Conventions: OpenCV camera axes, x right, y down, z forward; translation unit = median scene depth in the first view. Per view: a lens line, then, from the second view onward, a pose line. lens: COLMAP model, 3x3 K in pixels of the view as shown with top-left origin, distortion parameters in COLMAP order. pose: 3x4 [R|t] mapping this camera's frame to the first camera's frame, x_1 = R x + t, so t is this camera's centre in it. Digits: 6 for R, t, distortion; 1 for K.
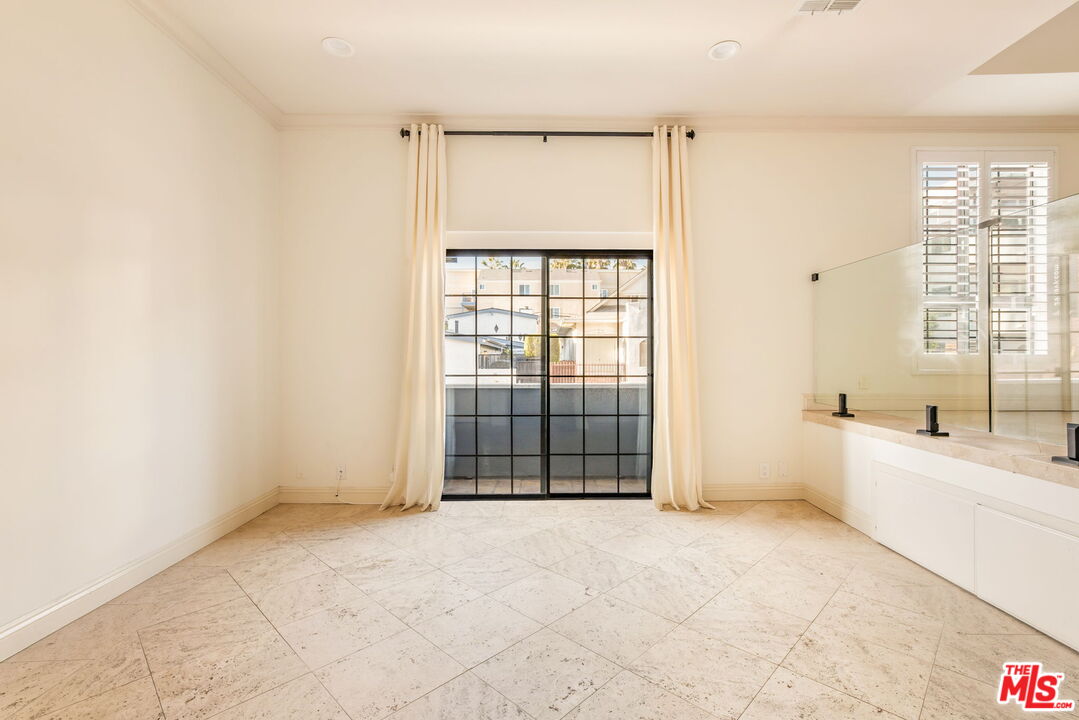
lens RADIAL K [[490.6, 0, 522.0], [0, 490.6, 369.8], [0, 0, 1]] dist [-0.038162, 0.014992]
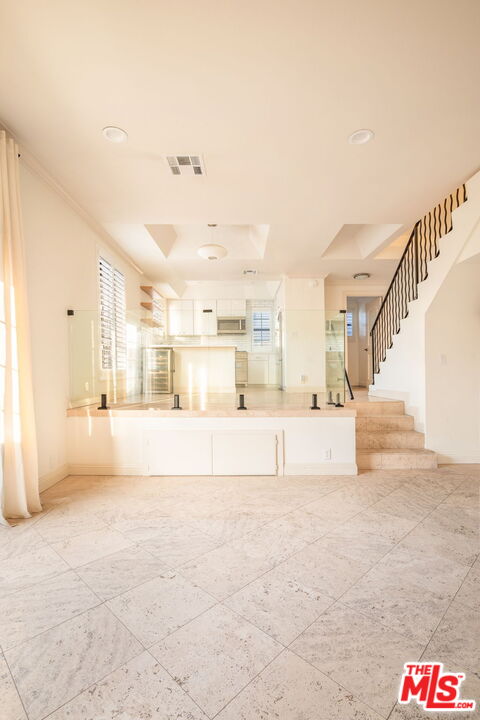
lens RADIAL K [[359.4, 0, 253.0], [0, 359.4, 376.5], [0, 0, 1]] dist [-0.005620, 0.006860]
pose [[-0.072692, -0.010217, 0.997302, -0.648602], [0.023397, 0.999655, 0.011946, -0.011178], [-0.997080, 0.024202, -0.072428, 0.788898]]
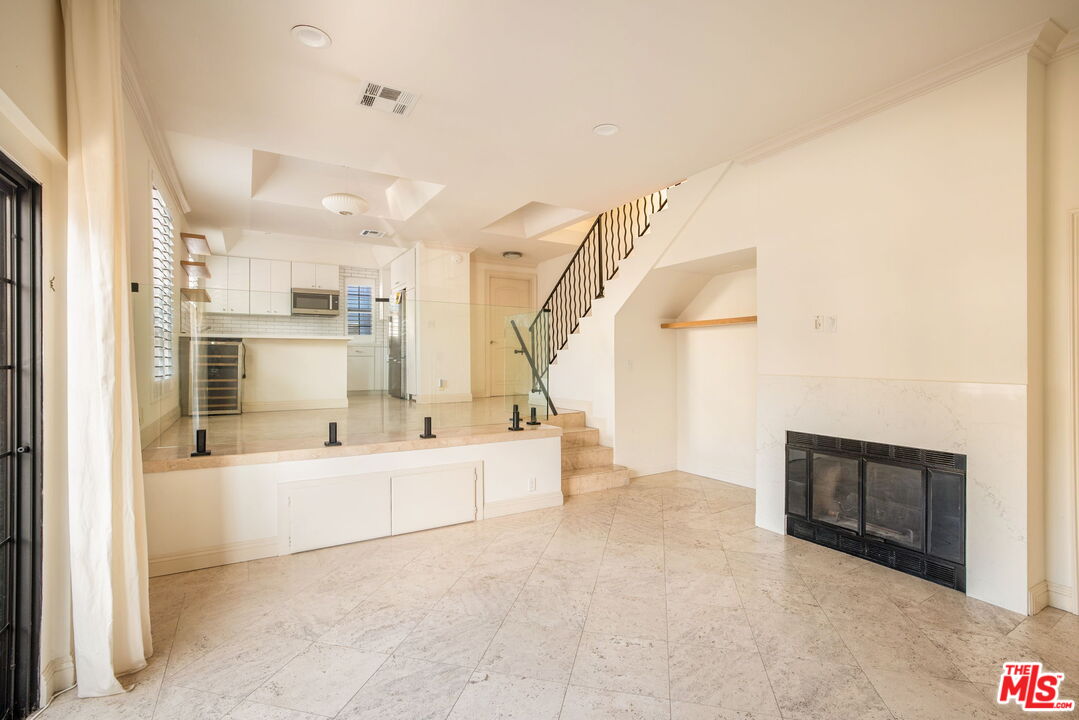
lens RADIAL K [[490.6, 0, 562.1], [0, 490.6, 357.9], [0, 0, 1]] dist [-0.038162, 0.014992]
pose [[-0.588072, 0.006316, 0.808784, -0.585476], [0.015736, 0.999870, 0.003634, -0.097672], [-0.808656, 0.014864, -0.588095, 1.268996]]
